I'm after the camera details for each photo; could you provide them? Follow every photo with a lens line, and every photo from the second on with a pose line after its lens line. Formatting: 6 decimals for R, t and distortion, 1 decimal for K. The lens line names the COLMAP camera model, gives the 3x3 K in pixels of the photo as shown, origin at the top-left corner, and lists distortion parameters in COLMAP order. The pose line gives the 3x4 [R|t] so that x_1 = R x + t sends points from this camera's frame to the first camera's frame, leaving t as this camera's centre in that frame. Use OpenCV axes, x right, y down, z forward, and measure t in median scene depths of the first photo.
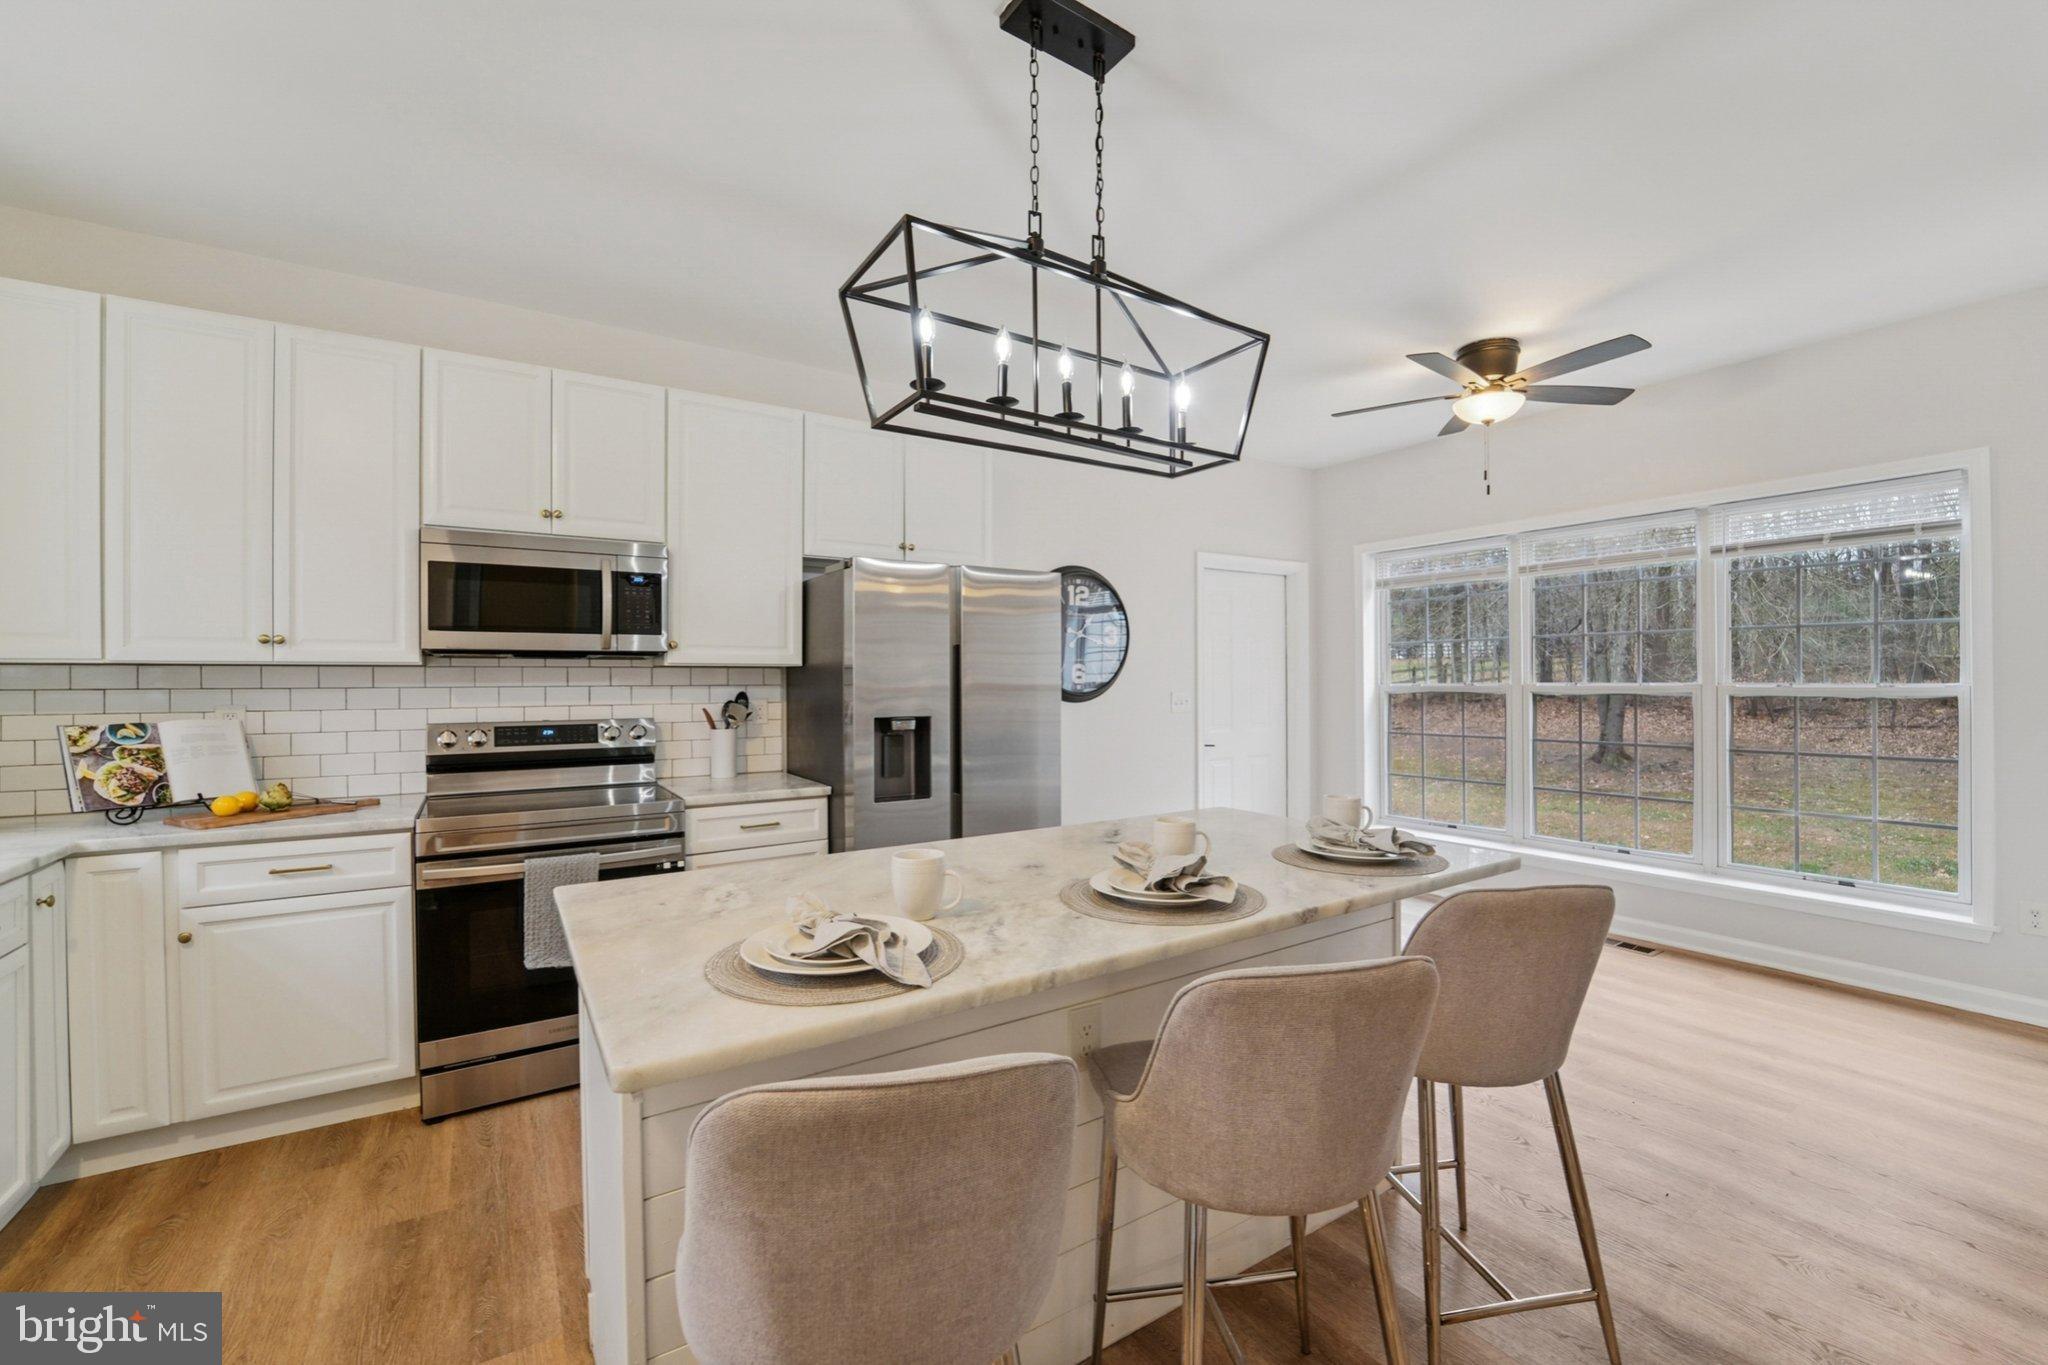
lens RADIAL K [[837.4, 0, 1032.6], [0, 837.4, 680.9], [0, 0, 1]] dist [-0.022410, -0.000290]
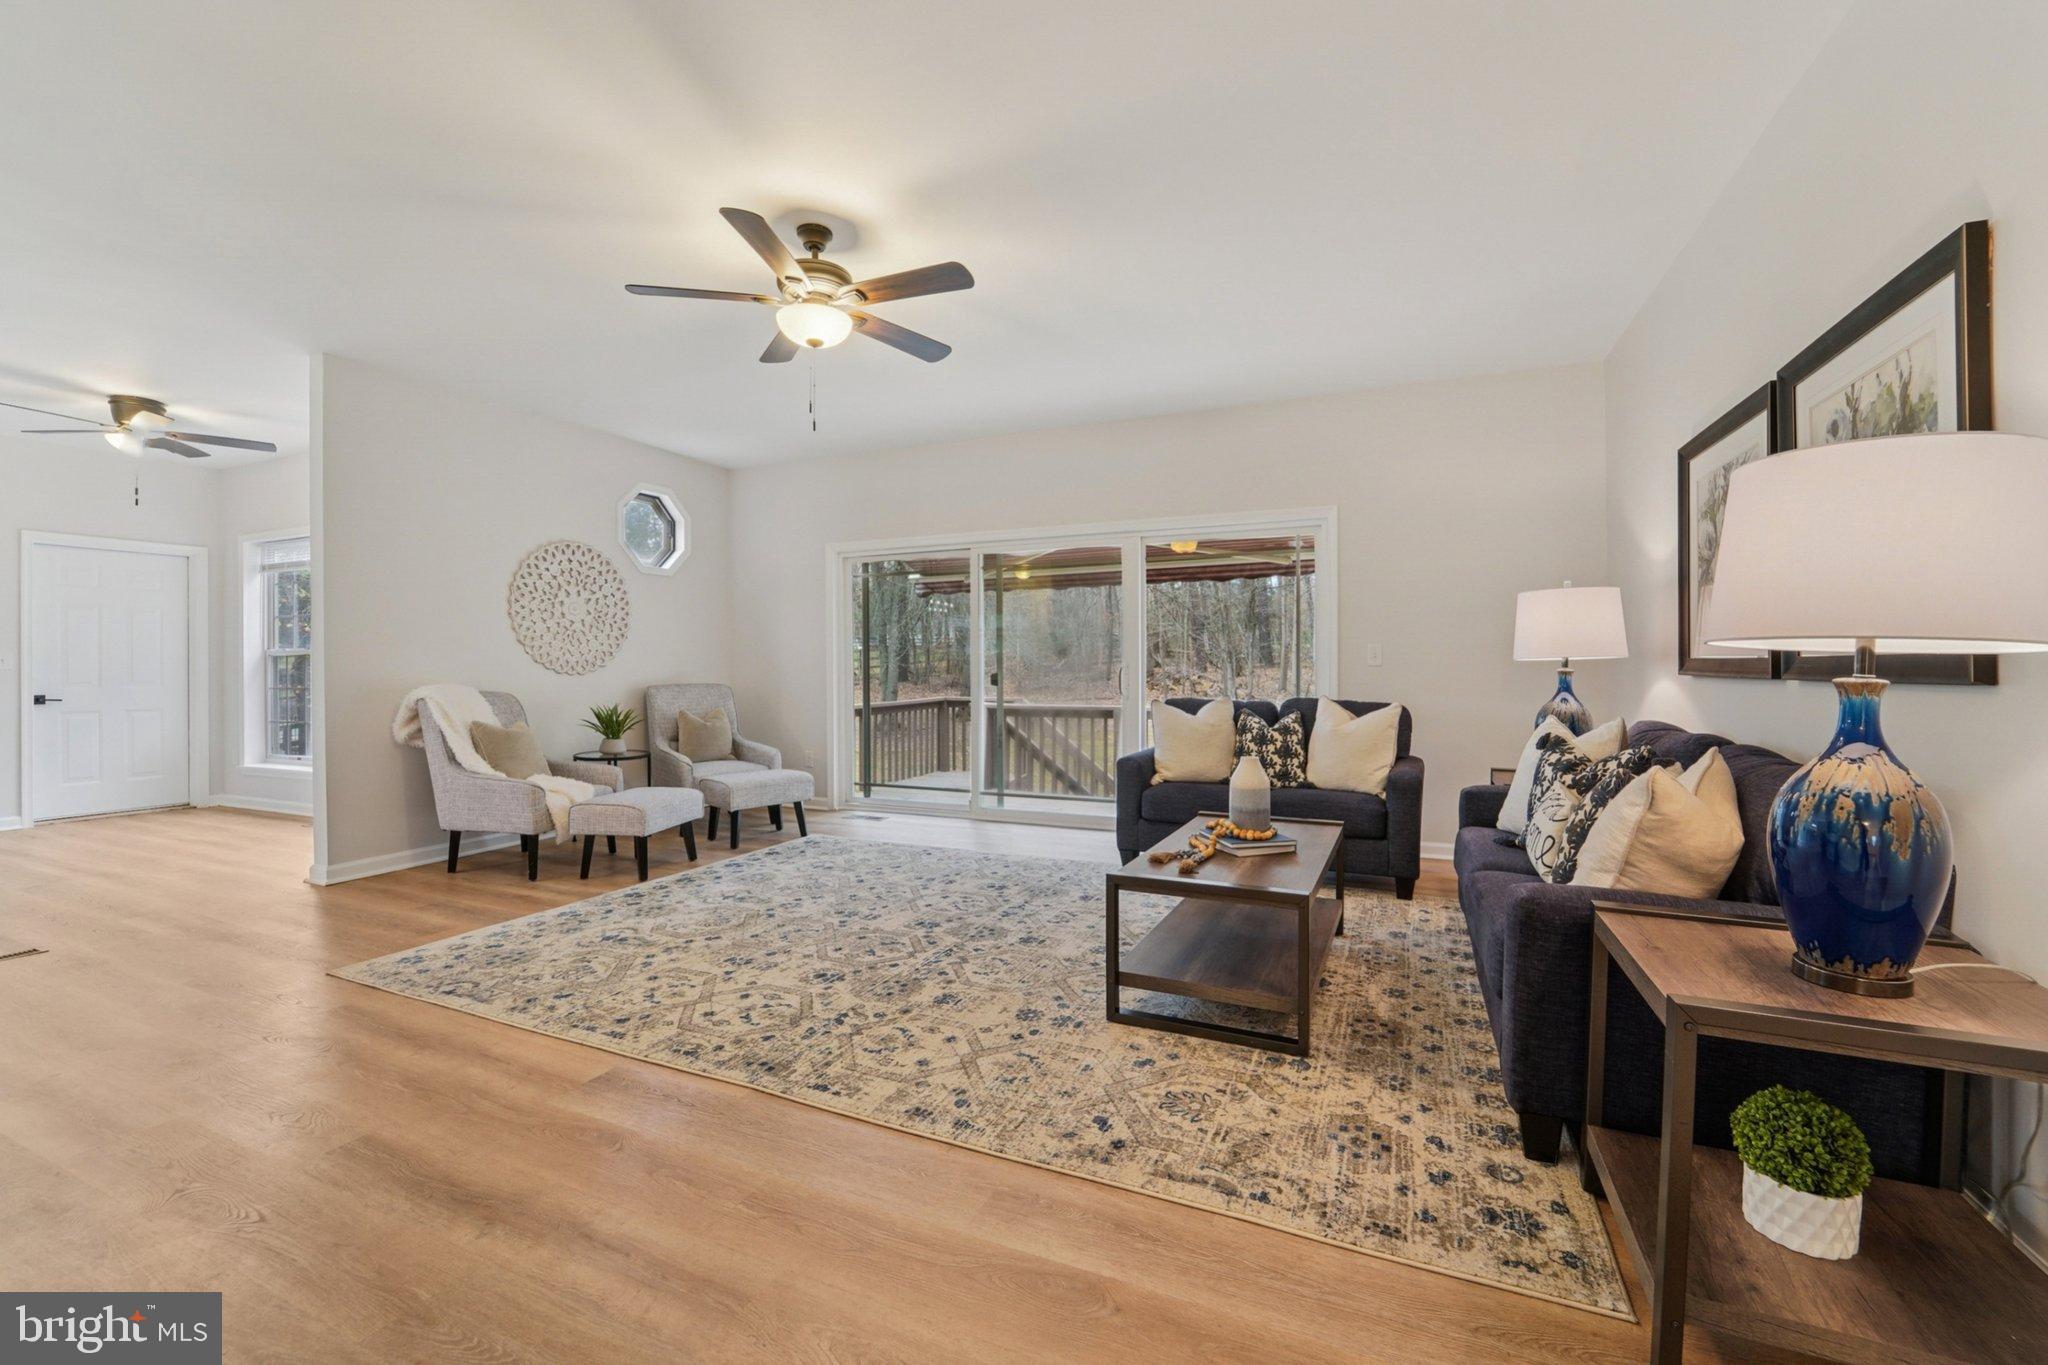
lens RADIAL K [[837.8, 0, 1034.7], [0, 837.8, 693.5], [0, 0, 1]] dist [-0.022064, -0.000077]
pose [[0.835272, -0.012672, 0.549691, 1.416020], [-0.002630, 0.999631, 0.027041, 0.066957], [-0.549830, -0.024032, 0.834931, -1.281158]]
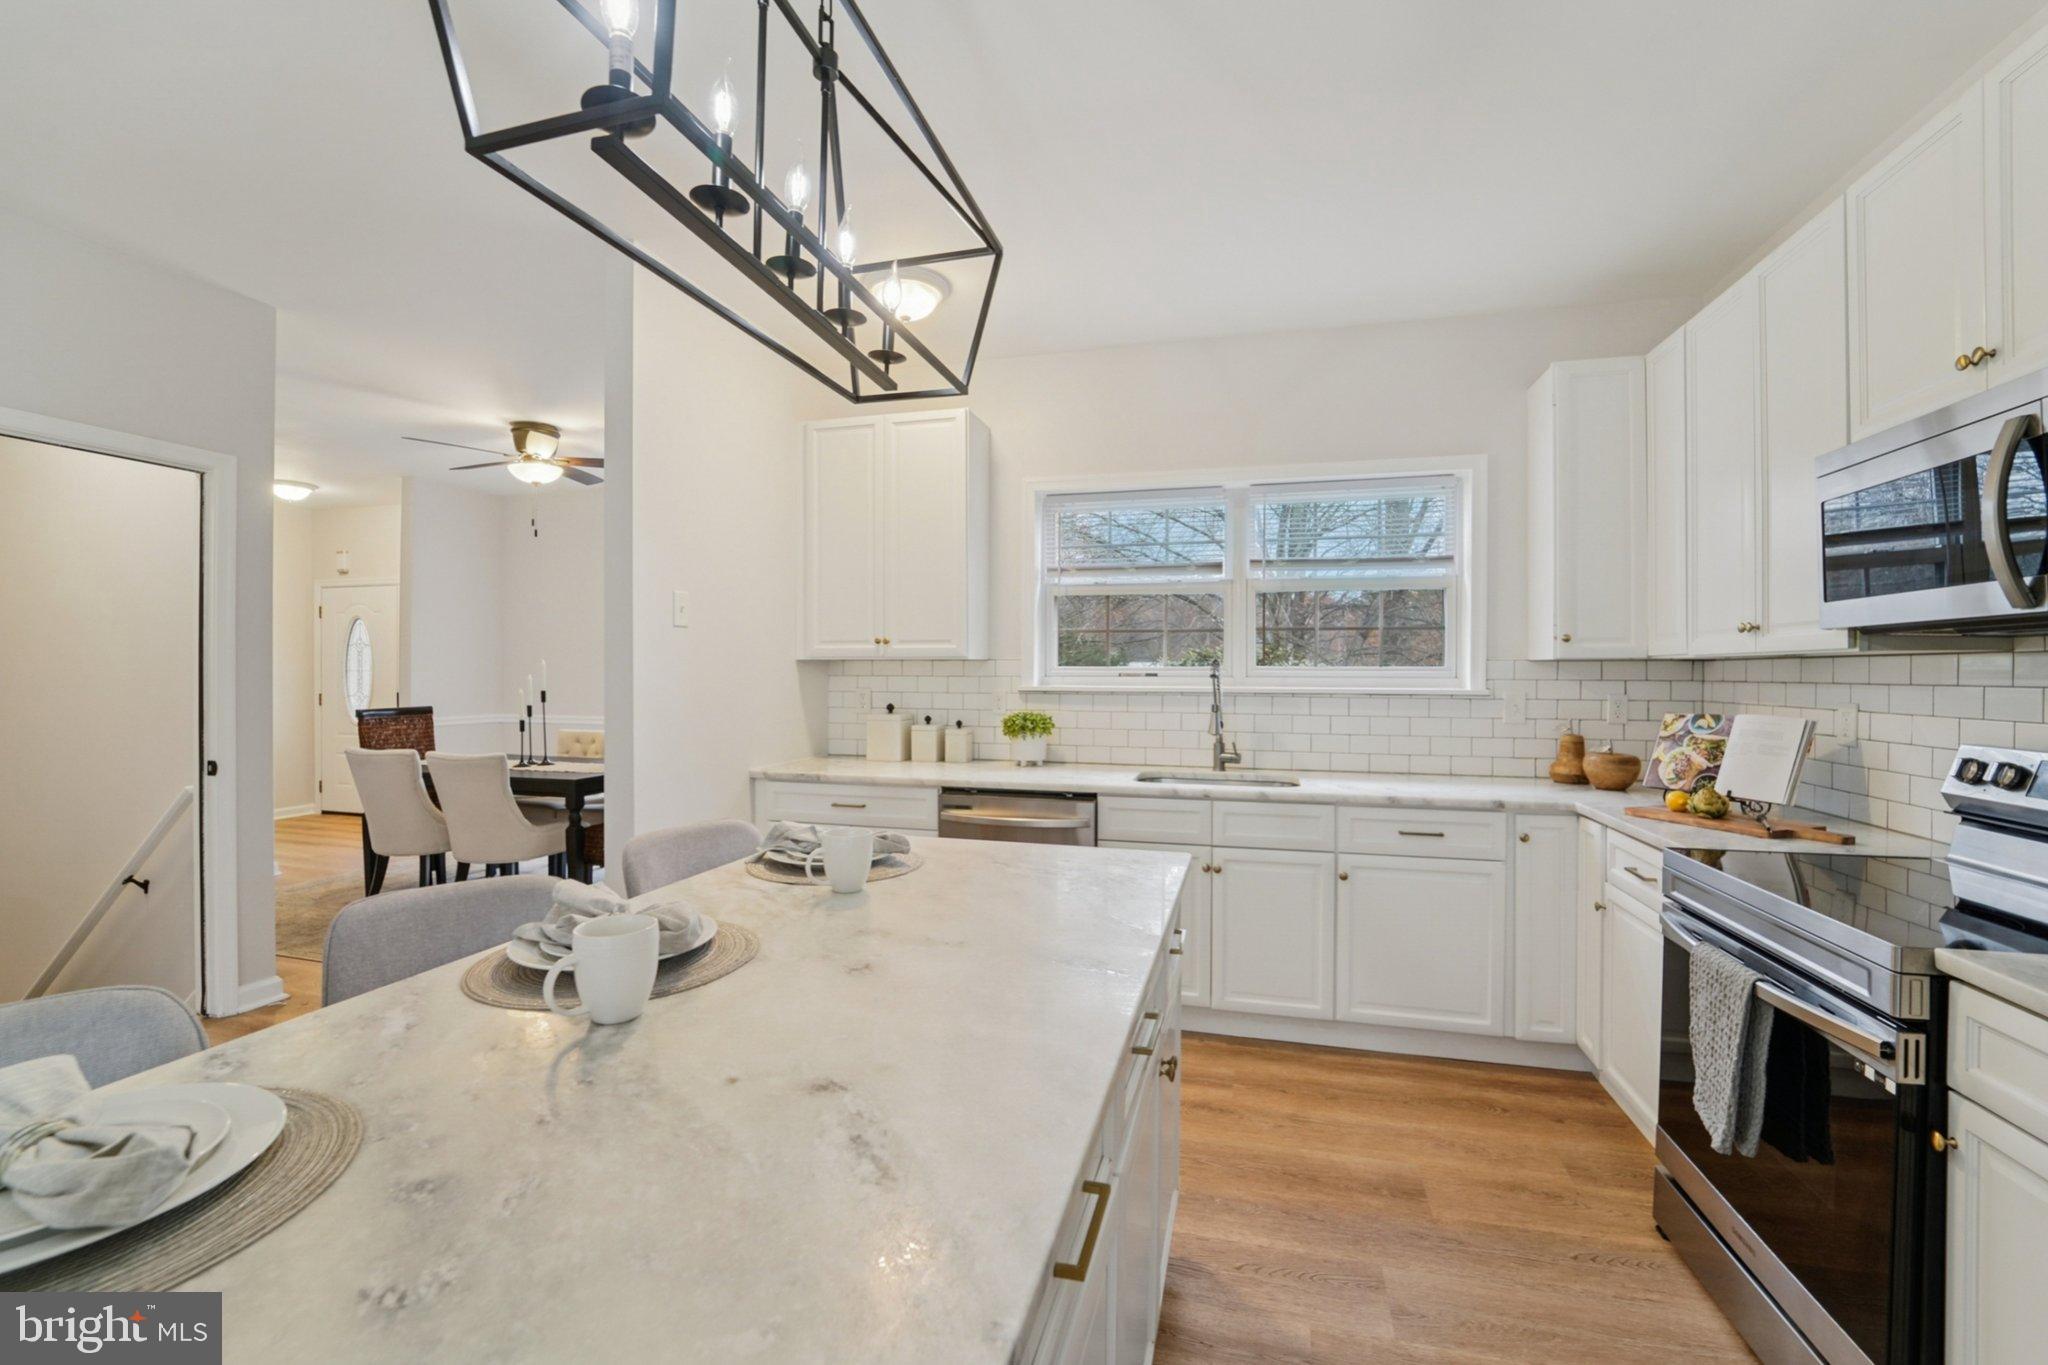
lens RADIAL K [[837.4, 0, 1032.6], [0, 837.4, 680.9], [0, 0, 1]] dist [-0.022410, -0.000290]
pose [[-0.744509, 0.008673, -0.667556, 0.221785], [-0.001153, 0.999897, 0.014276, -0.004761], [0.667611, 0.011398, -0.744423, 1.059206]]
